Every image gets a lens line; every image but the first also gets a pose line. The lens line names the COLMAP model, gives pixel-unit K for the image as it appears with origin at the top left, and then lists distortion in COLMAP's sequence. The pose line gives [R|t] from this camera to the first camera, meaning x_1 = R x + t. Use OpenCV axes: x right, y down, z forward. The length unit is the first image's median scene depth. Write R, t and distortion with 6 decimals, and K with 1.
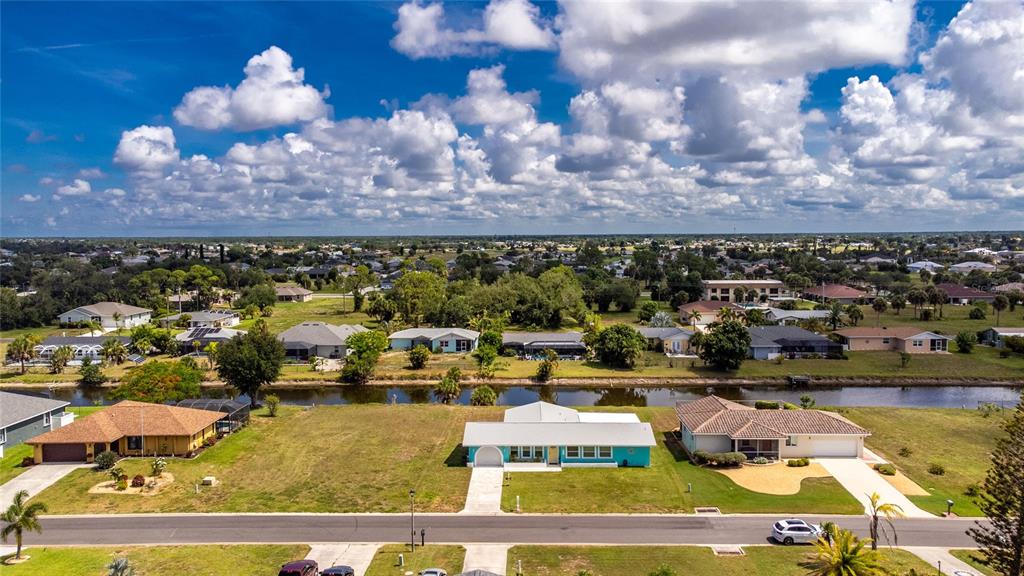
lens RADIAL K [[760.2, 0, 513.3], [0, 760.2, 311.1], [0, 0, 1]] dist [0.034419, 0.000079]
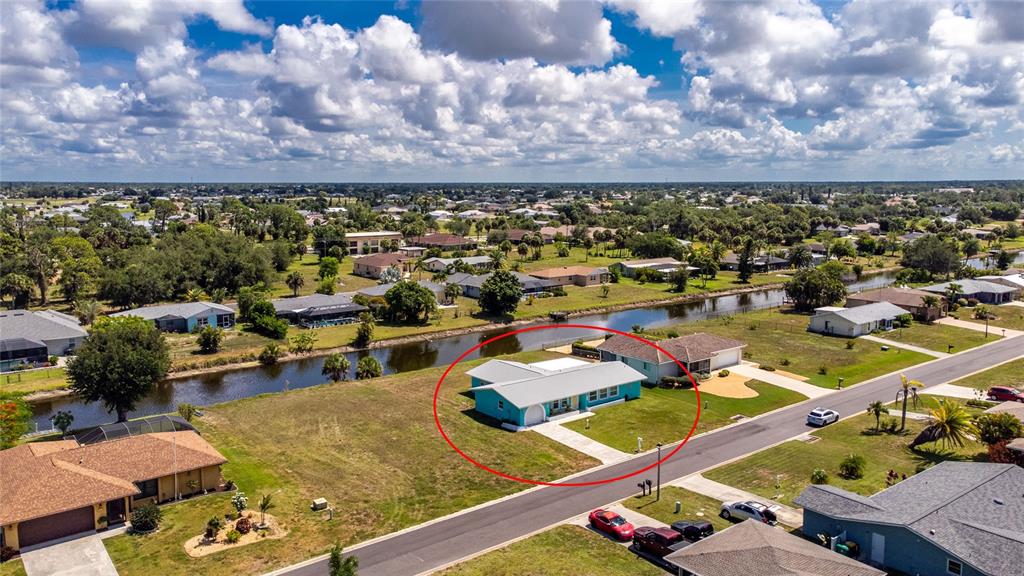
lens RADIAL K [[760.2, 0, 513.3], [0, 760.2, 311.1], [0, 0, 1]] dist [0.034419, 0.000079]
pose [[0.772992, -0.103484, 0.625919, -0.768612], [0.062510, 0.994229, 0.087179, -0.045077], [-0.631329, -0.028262, 0.775000, 0.252148]]
